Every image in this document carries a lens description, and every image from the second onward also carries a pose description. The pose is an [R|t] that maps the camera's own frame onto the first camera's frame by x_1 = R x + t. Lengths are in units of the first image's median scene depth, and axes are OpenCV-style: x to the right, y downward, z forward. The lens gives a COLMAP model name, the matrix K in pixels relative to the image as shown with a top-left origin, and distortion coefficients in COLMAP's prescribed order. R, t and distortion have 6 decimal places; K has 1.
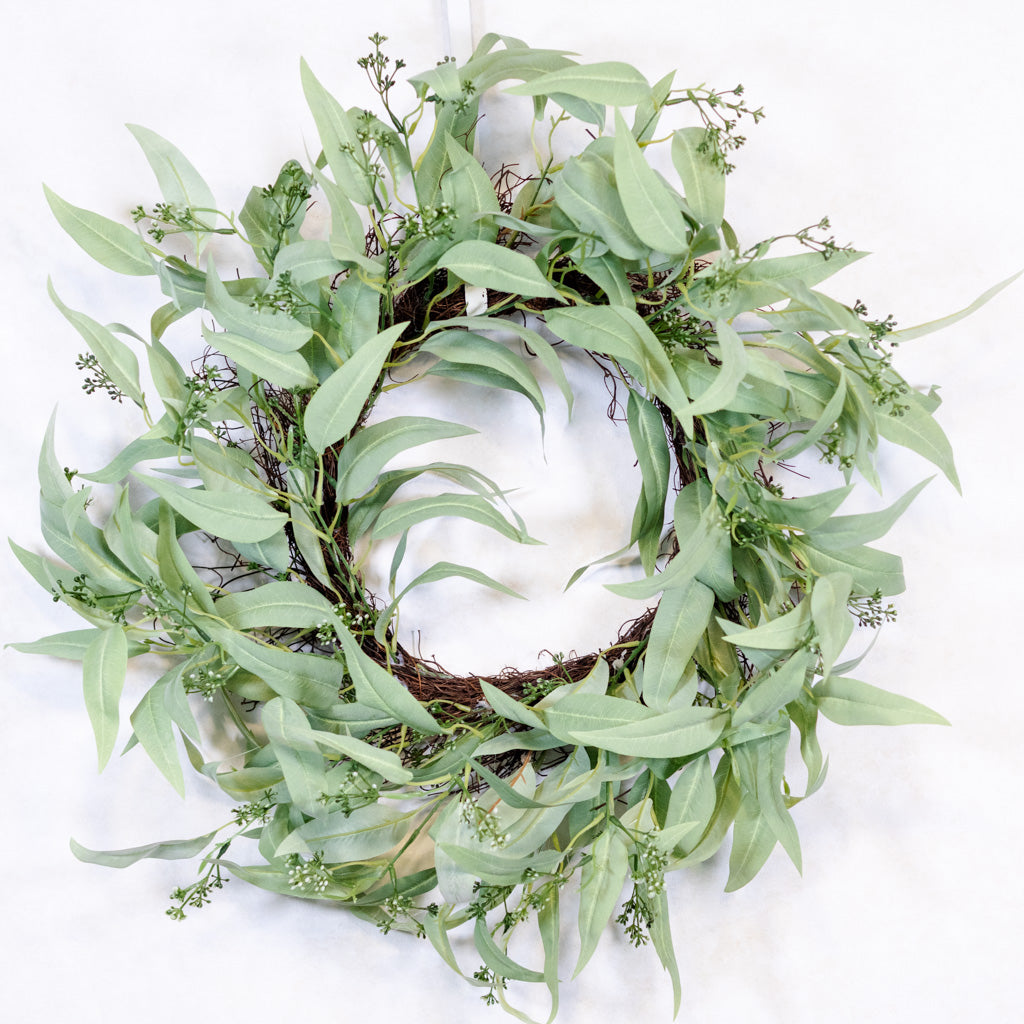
lens RADIAL K [[3461.8, 0, 542.5], [0, 3461.8, 516.1], [0, 0, 1]] dist [-0.059763, 1.120084]
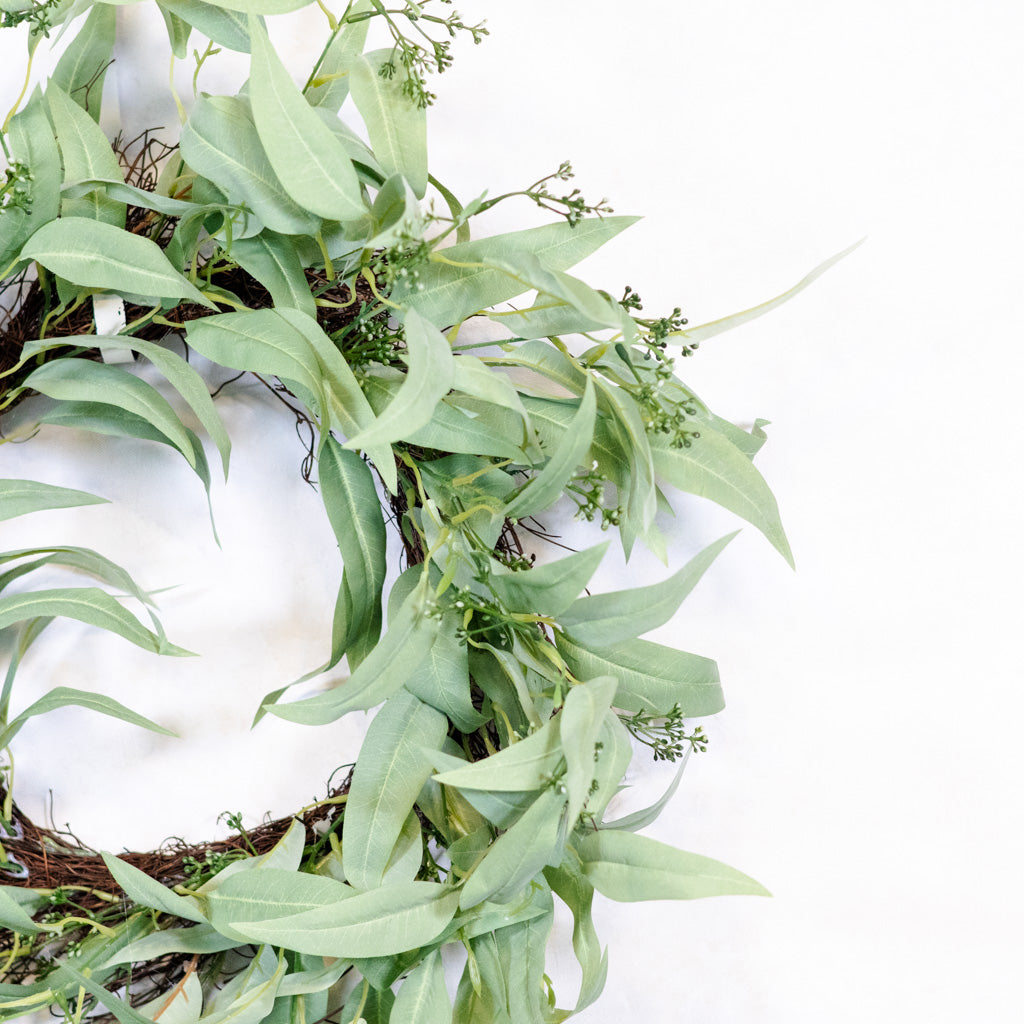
lens RADIAL K [[3576.8, 0, 512.9], [0, 3576.8, 510.5], [0, 0, 1]] dist [0.074428, -1.131790]
pose [[0.999013, -0.031636, -0.031173, 0.088469], [0.029464, 0.997262, -0.067826, 0.030109], [0.033233, 0.066840, 0.997210, 0.282936]]
